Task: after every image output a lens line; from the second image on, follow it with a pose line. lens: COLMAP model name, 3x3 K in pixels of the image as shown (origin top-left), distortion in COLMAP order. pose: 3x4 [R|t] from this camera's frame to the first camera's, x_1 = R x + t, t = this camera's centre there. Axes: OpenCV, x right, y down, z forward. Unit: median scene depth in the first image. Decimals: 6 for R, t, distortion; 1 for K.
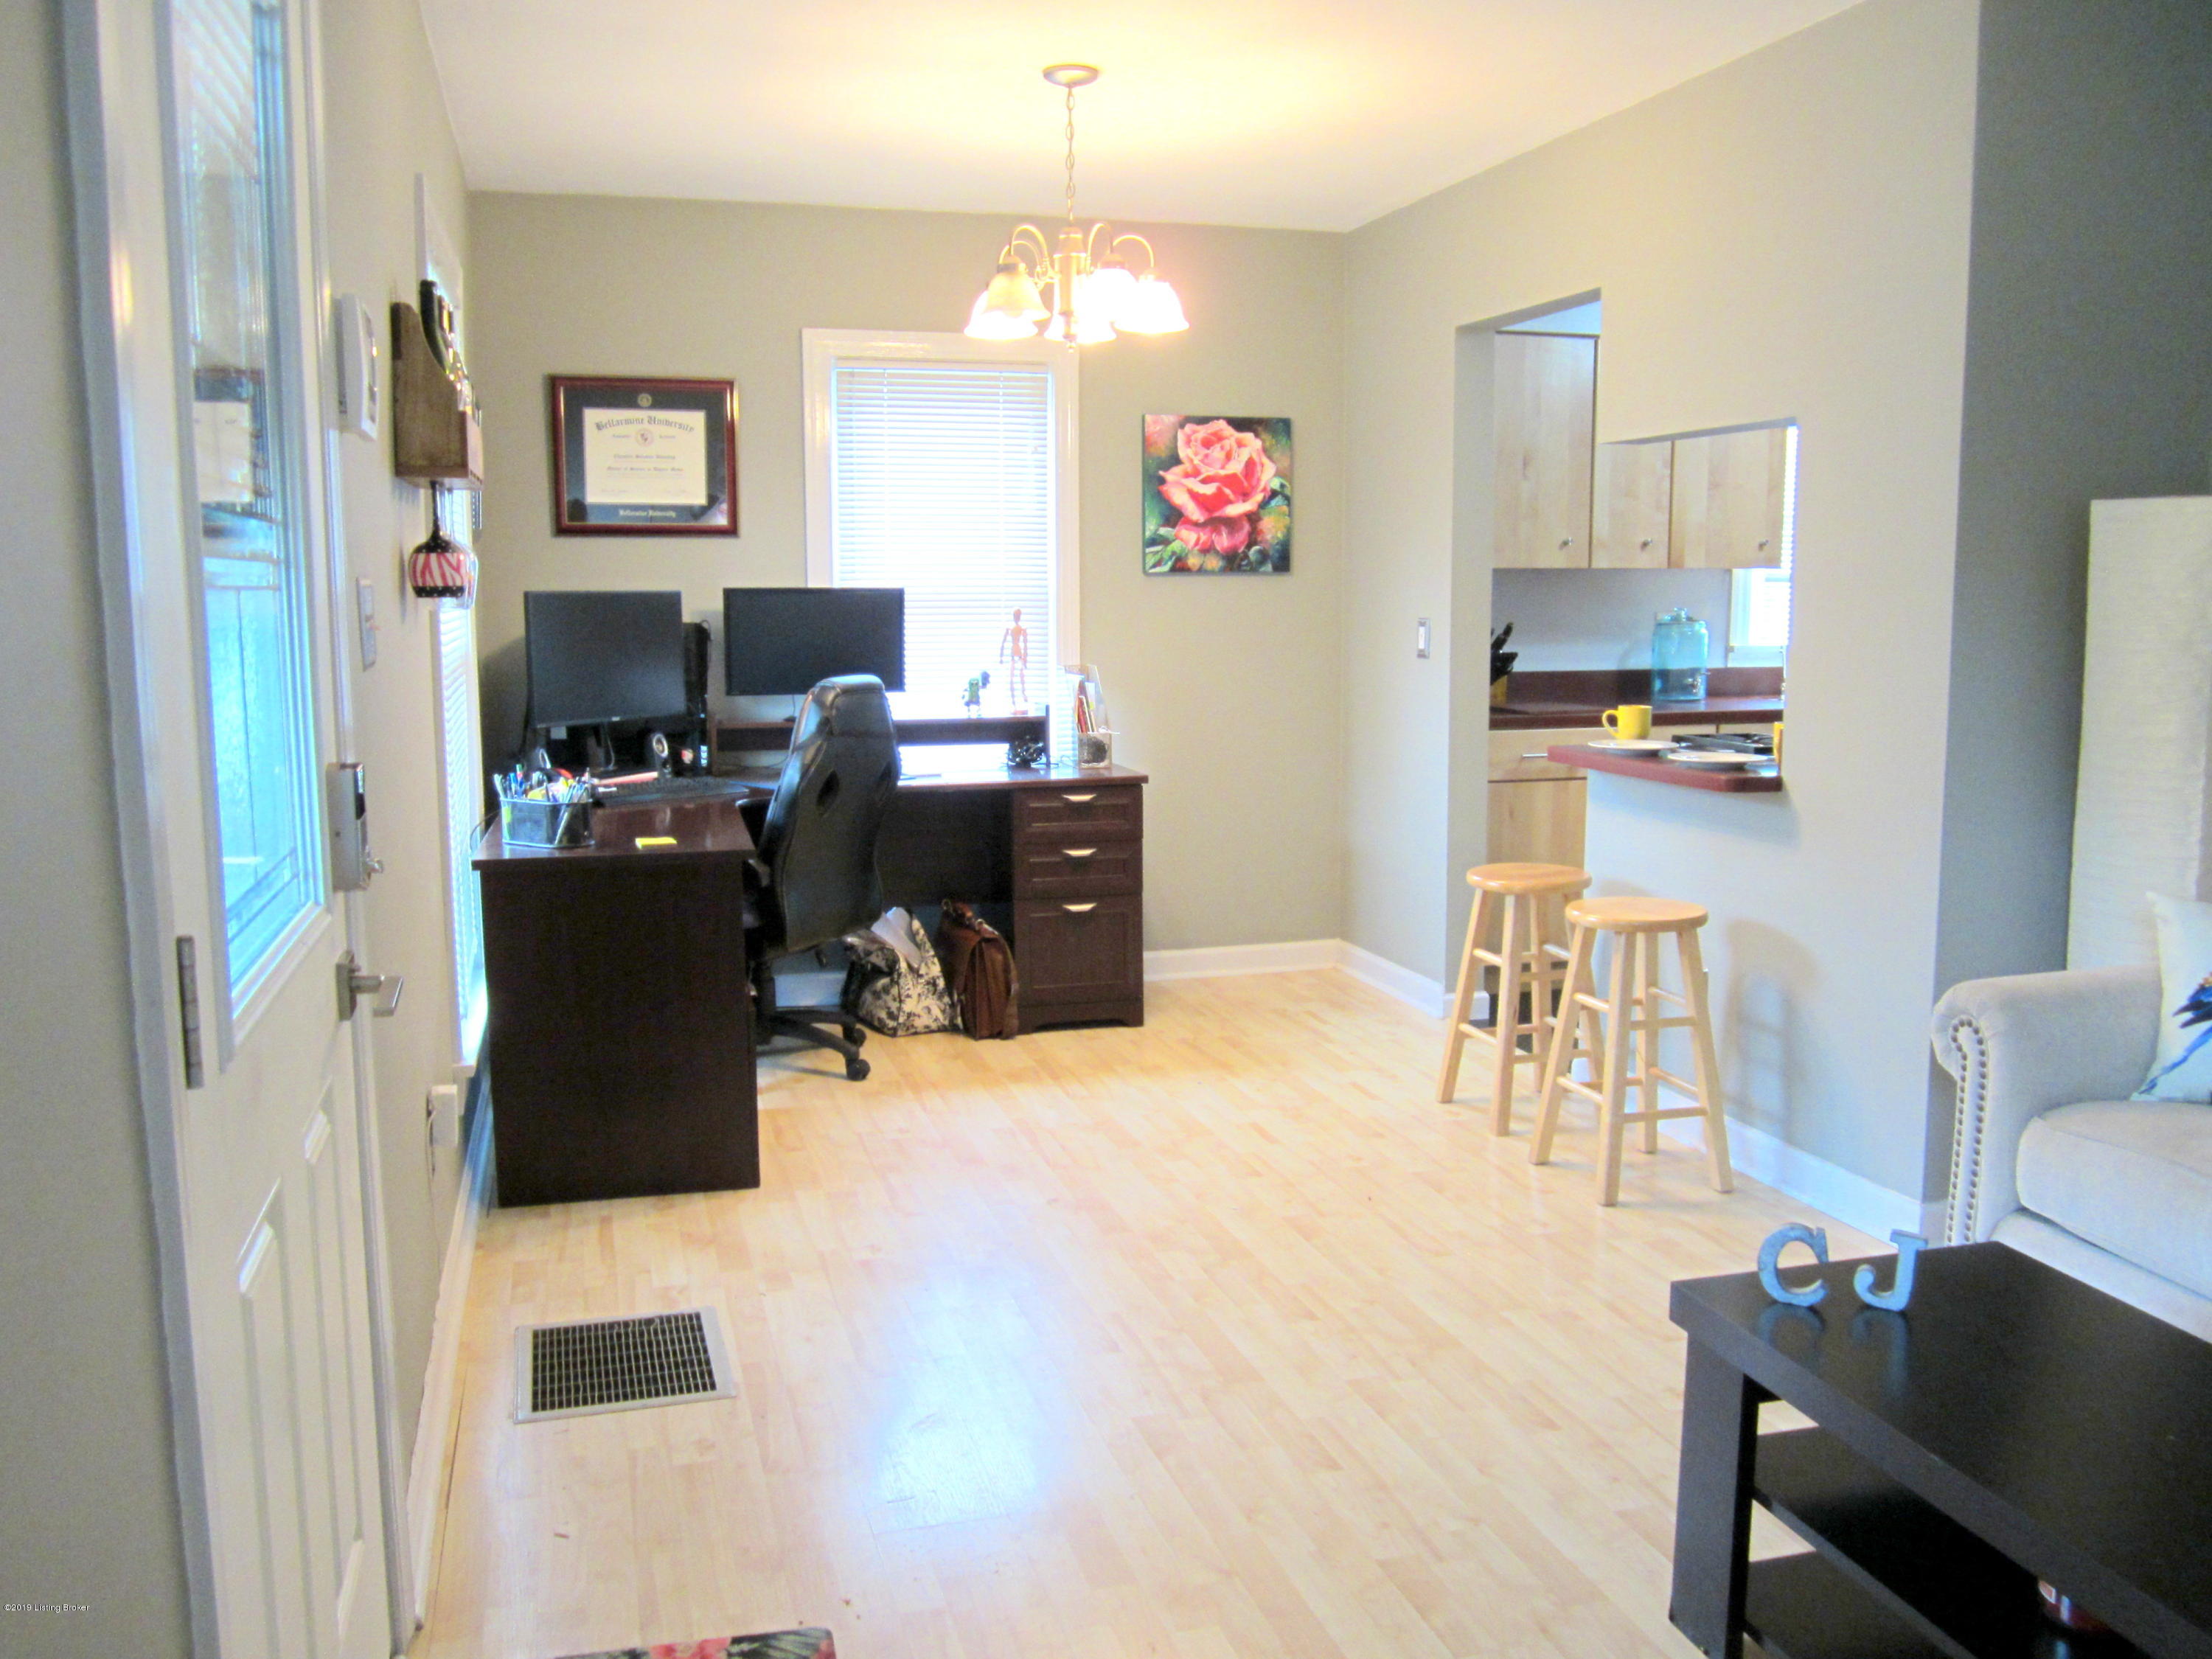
lens RADIAL K [[1832.1, 0, 1105.8], [0, 1832.1, 828.3], [0, 0, 1]] dist [-0.046711, 0.019214]
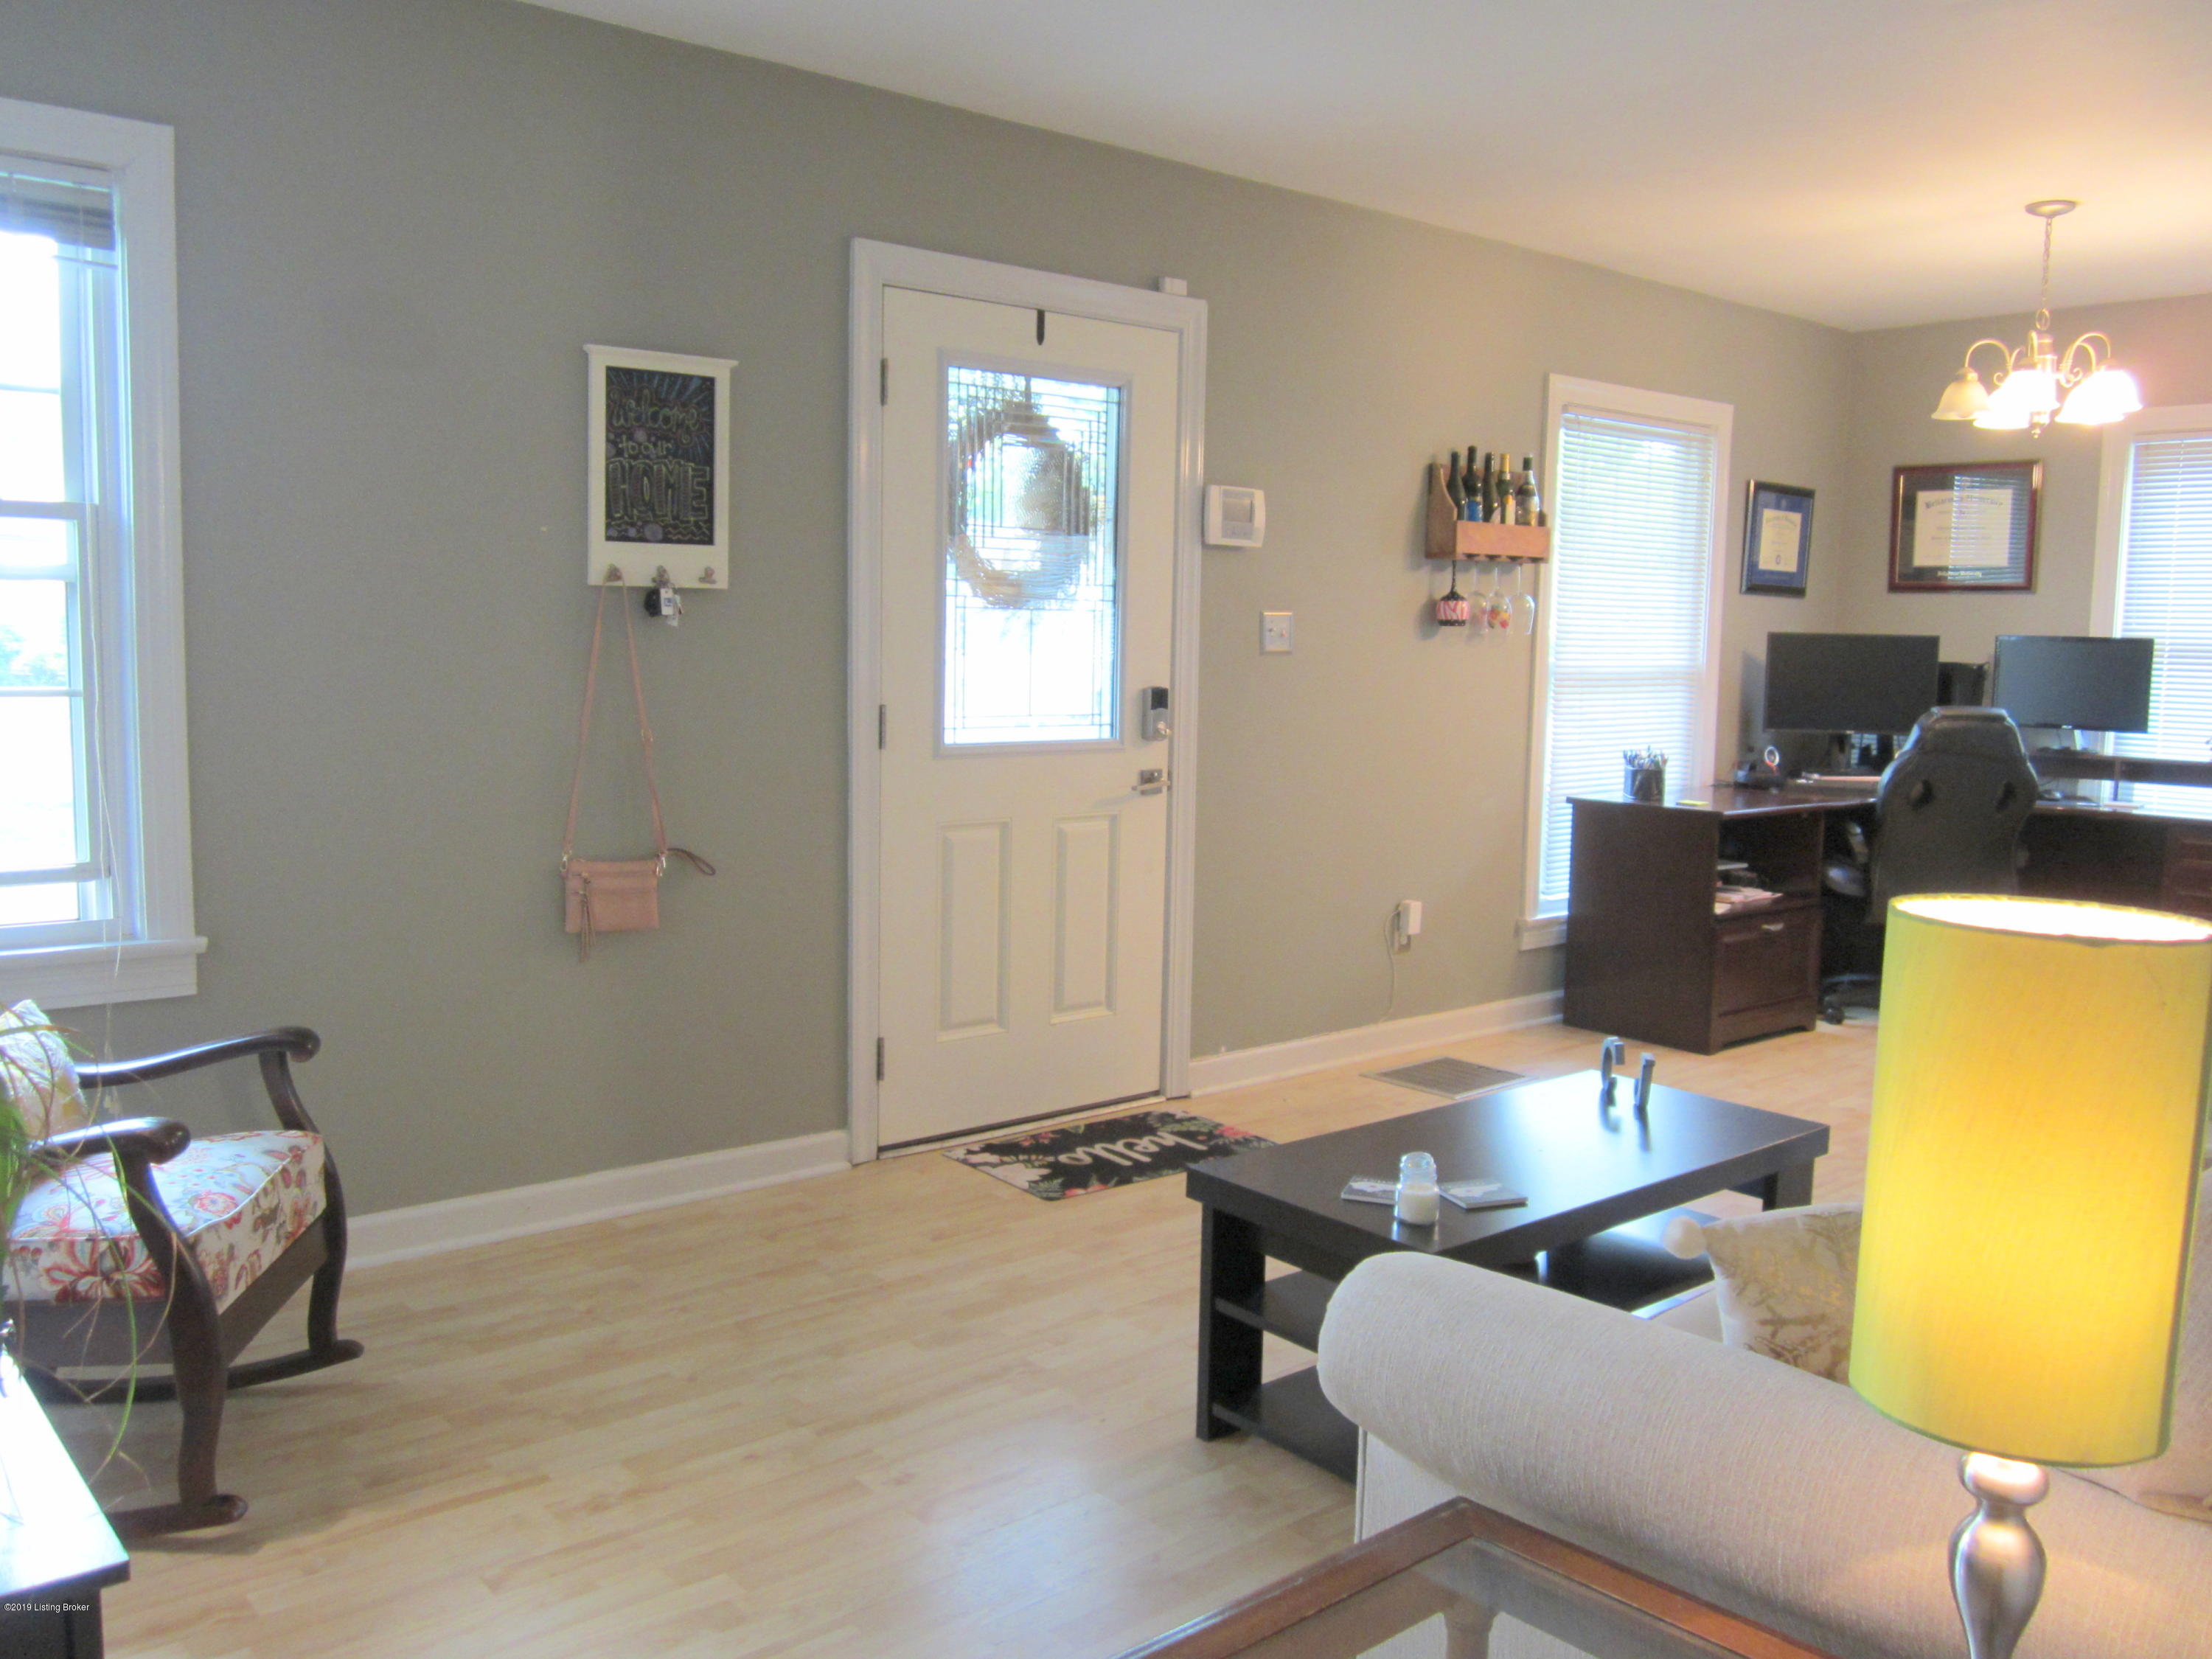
lens RADIAL K [[1832.1, 0, 1104.0], [0, 1832.1, 829.8], [0, 0, 1]] dist [-0.046711, 0.019214]
pose [[0.416050, 0.111949, -0.902425, 0.614139], [-0.138971, 0.988563, 0.058565, 0.006242], [0.898660, 0.101045, 0.426849, -0.020331]]
